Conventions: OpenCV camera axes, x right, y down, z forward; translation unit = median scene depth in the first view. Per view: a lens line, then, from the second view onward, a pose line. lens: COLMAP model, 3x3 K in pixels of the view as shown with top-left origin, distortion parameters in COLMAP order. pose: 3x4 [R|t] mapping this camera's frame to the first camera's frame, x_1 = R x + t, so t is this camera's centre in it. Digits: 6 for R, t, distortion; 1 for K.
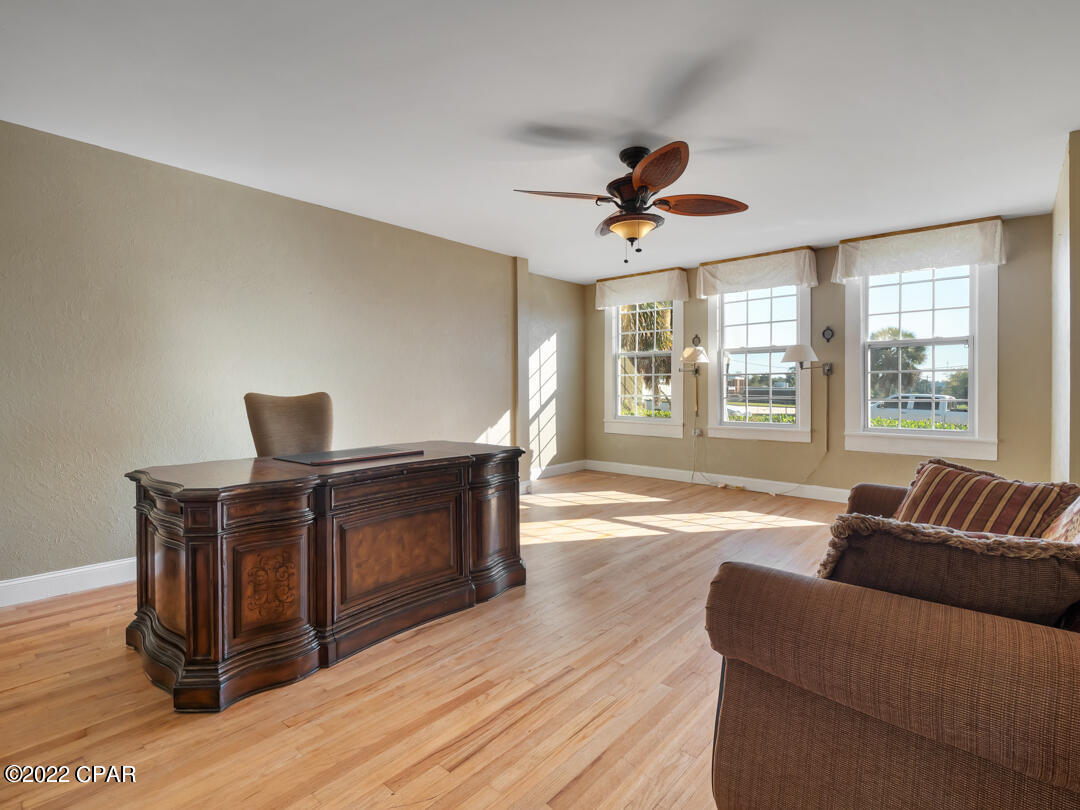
lens RADIAL K [[527.3, 0, 536.8], [0, 527.3, 401.5], [0, 0, 1]] dist [-0.001108, -0.000888]
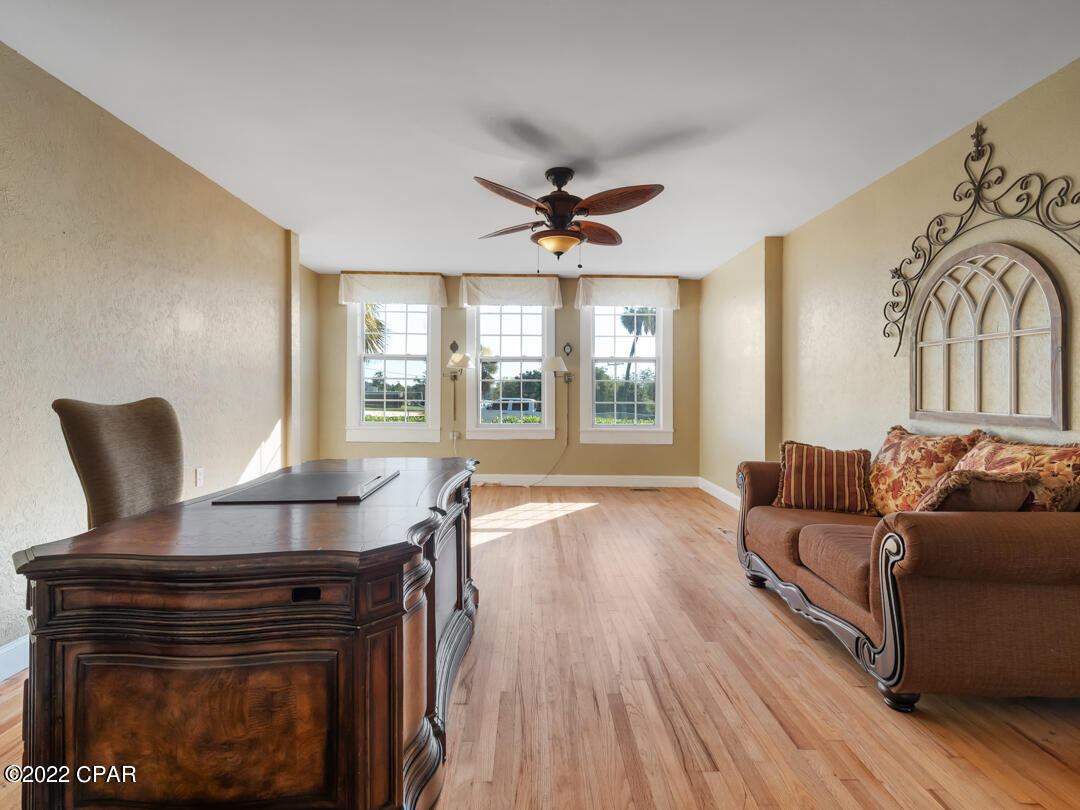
lens RADIAL K [[534.0, 0, 539.5], [0, 534.0, 399.9], [0, 0, 1]] dist [0.000880, -0.001412]
pose [[0.738037, -0.003536, 0.674751, -0.465518], [0.010754, 0.999921, -0.006522, -0.004805], [-0.674675, 0.012070, 0.738016, 0.192811]]
